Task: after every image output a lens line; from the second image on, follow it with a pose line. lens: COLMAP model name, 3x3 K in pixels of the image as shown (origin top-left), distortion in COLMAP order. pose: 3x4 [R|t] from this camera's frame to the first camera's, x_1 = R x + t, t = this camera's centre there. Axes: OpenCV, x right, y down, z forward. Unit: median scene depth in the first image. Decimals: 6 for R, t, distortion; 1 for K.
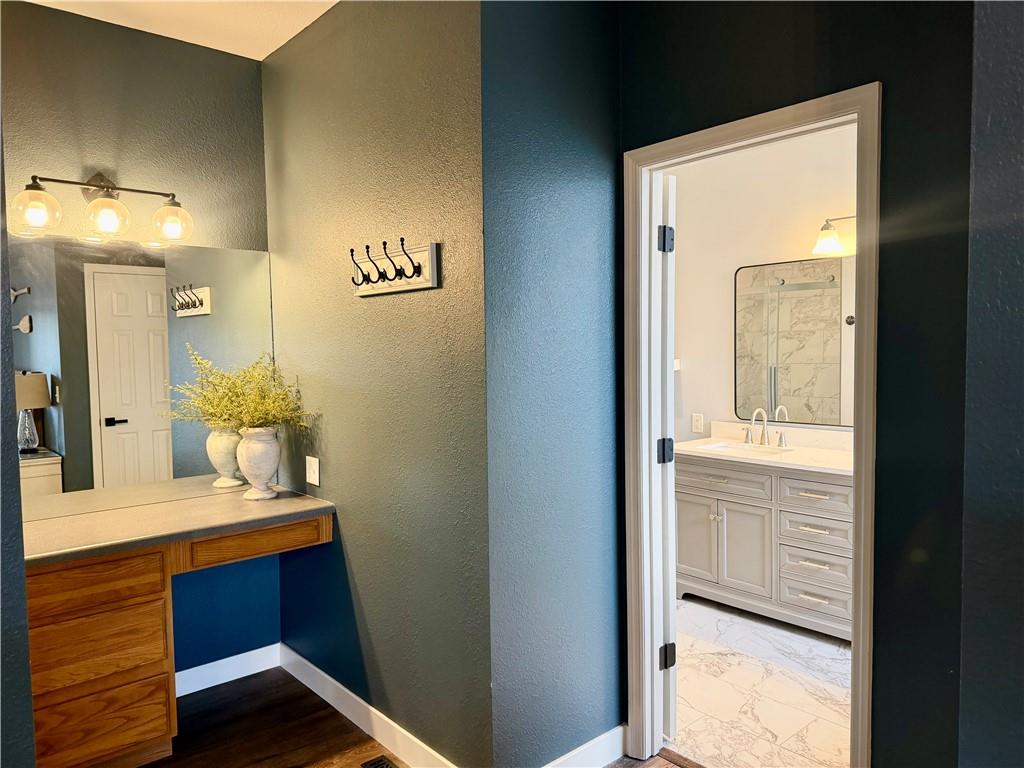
lens RADIAL K [[709.6, 0, 512.0], [0, 709.6, 384.0], [0, 0, 1]] dist [0.145498, -0.268605]
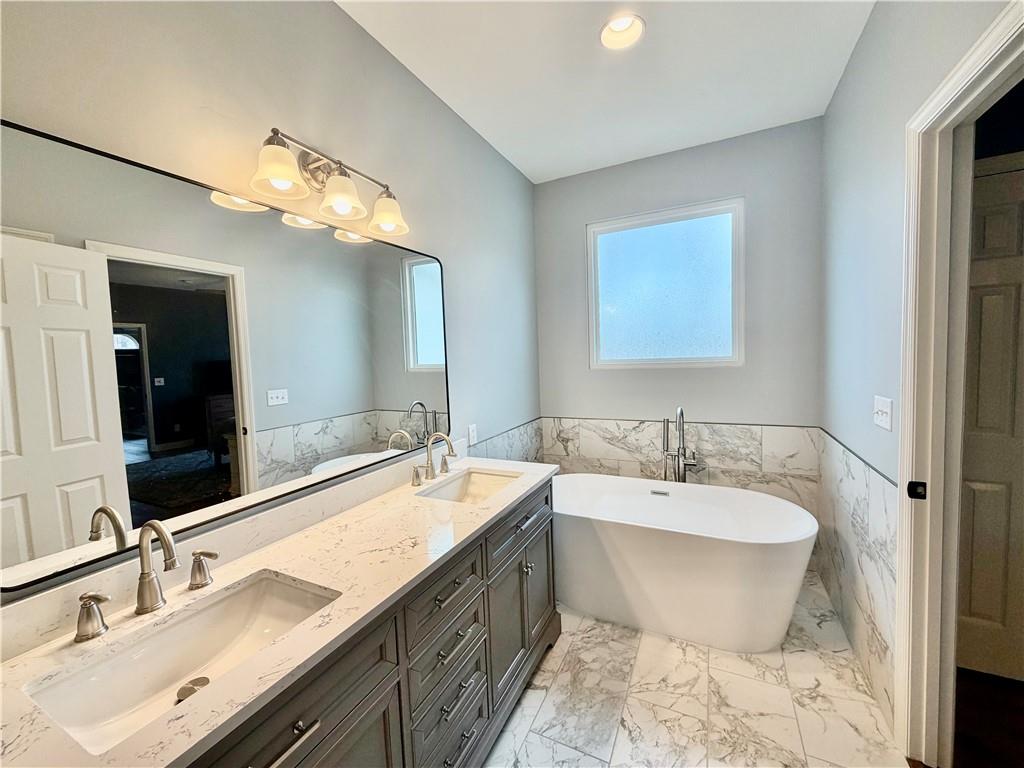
lens RADIAL K [[404.8, 0, 512.0], [0, 404.8, 384.0], [0, 0, 1]] dist [0.002850, 0.000126]
pose [[-0.371456, -0.038422, 0.927655, 0.068462], [0.096825, 0.992092, 0.079862, -0.038607], [-0.923388, 0.119485, -0.364798, 0.864151]]
